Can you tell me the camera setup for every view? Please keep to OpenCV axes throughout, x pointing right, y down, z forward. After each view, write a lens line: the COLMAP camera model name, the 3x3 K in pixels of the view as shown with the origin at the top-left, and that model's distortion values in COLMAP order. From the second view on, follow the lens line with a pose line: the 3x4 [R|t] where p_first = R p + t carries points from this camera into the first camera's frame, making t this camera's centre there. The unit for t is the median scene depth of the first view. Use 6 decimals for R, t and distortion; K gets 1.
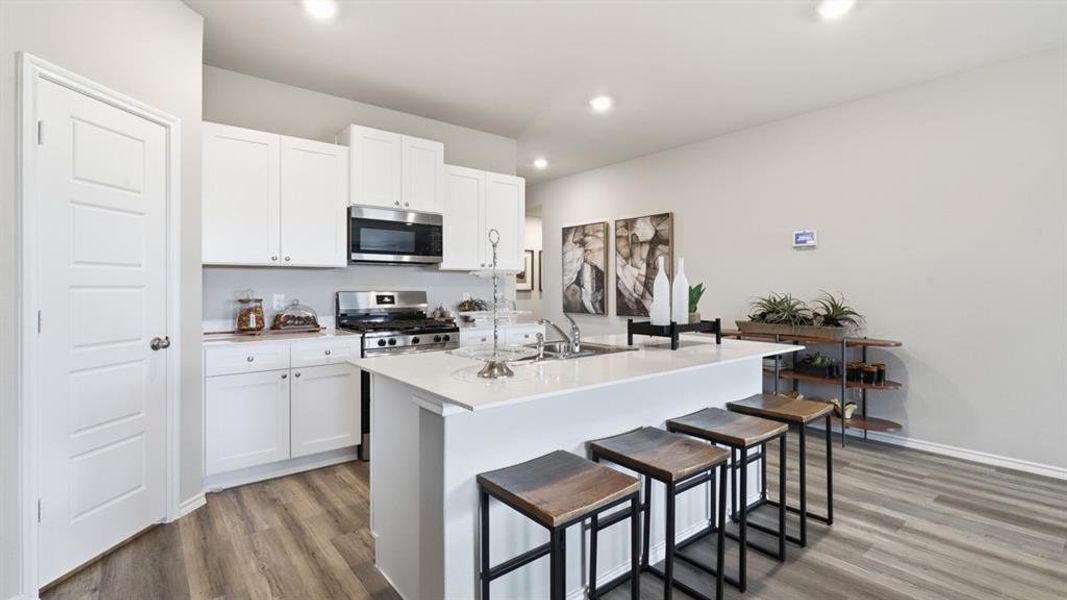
lens RADIAL K [[484.4, 0, 535.3], [0, 484.4, 291.4], [0, 0, 1]] dist [-0.000114, -0.000352]
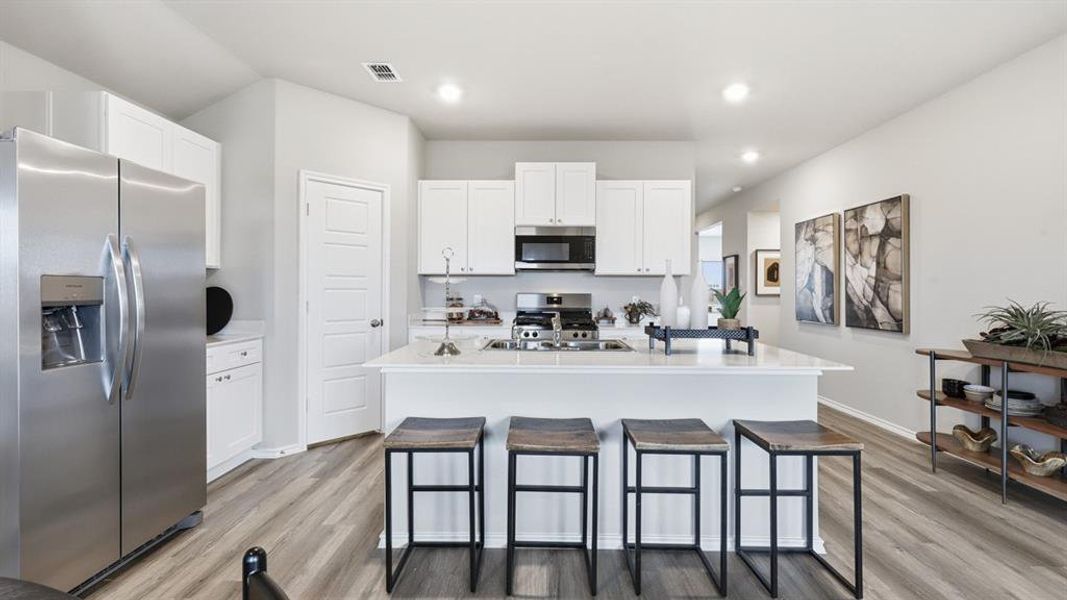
lens RADIAL K [[490.6, 0, 535.1], [0, 490.6, 290.6], [0, 0, 1]] dist [0.001848, 0.000920]
pose [[0.766630, 0.004884, -0.642071, 0.434483], [-0.011132, 0.999922, -0.005685, -0.000210], [0.641993, 0.011506, 0.766624, 0.037126]]
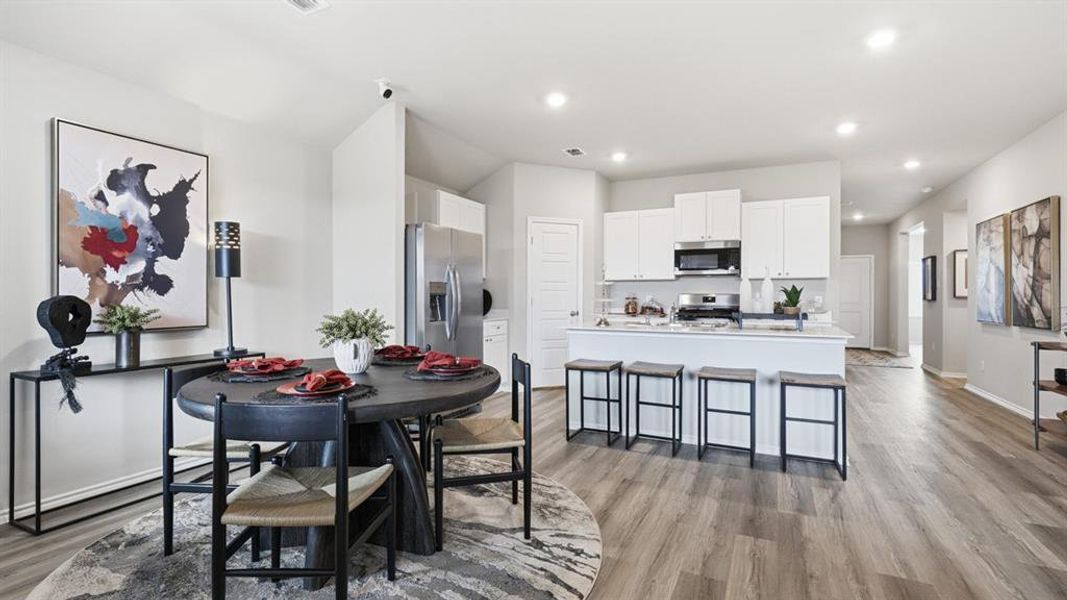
lens RADIAL K [[489.4, 0, 533.5], [0, 489.4, 300.0], [0, 0, 1]] dist [-0.002158, -0.000234]
pose [[0.422554, 0.008836, -0.906294, 0.846383], [-0.012294, 0.999916, 0.004017, 0.018698], [0.906254, 0.009444, 0.422628, -0.145670]]
